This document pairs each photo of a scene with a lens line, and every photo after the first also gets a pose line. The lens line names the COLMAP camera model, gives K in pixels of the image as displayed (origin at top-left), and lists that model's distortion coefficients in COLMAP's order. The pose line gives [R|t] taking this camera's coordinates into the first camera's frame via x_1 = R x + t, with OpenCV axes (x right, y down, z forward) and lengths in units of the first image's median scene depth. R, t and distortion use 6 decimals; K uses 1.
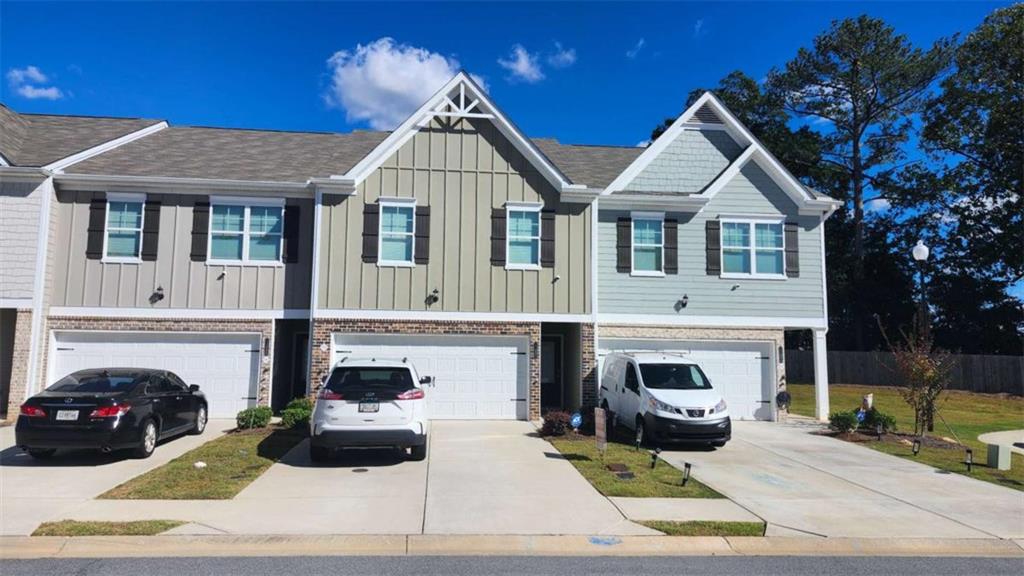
lens RADIAL K [[728.3, 0, 516.5], [0, 728.3, 277.7], [0, 0, 1]] dist [0.076613, -0.024227]
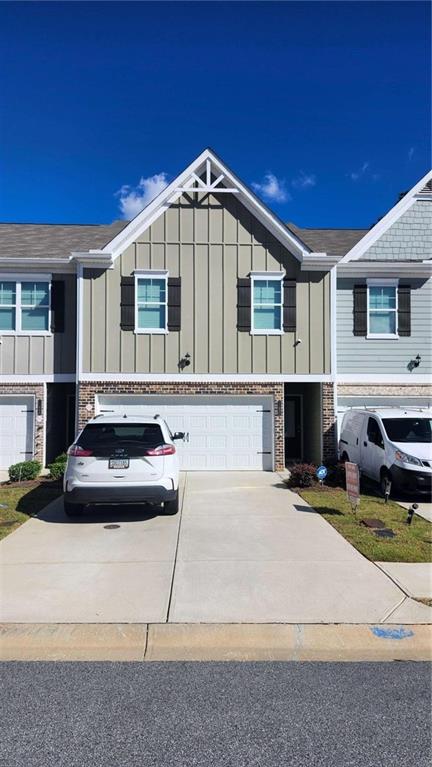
lens RADIAL K [[545.5, 0, 214.5], [0, 545.5, 390.1], [0, 0, 1]] dist [0.076613, -0.024227]
pose [[0.997256, -0.015237, -0.072451, -0.011598], [0.019374, 0.998201, 0.056736, 0.024794], [0.071456, -0.057984, 0.995757, 0.180084]]
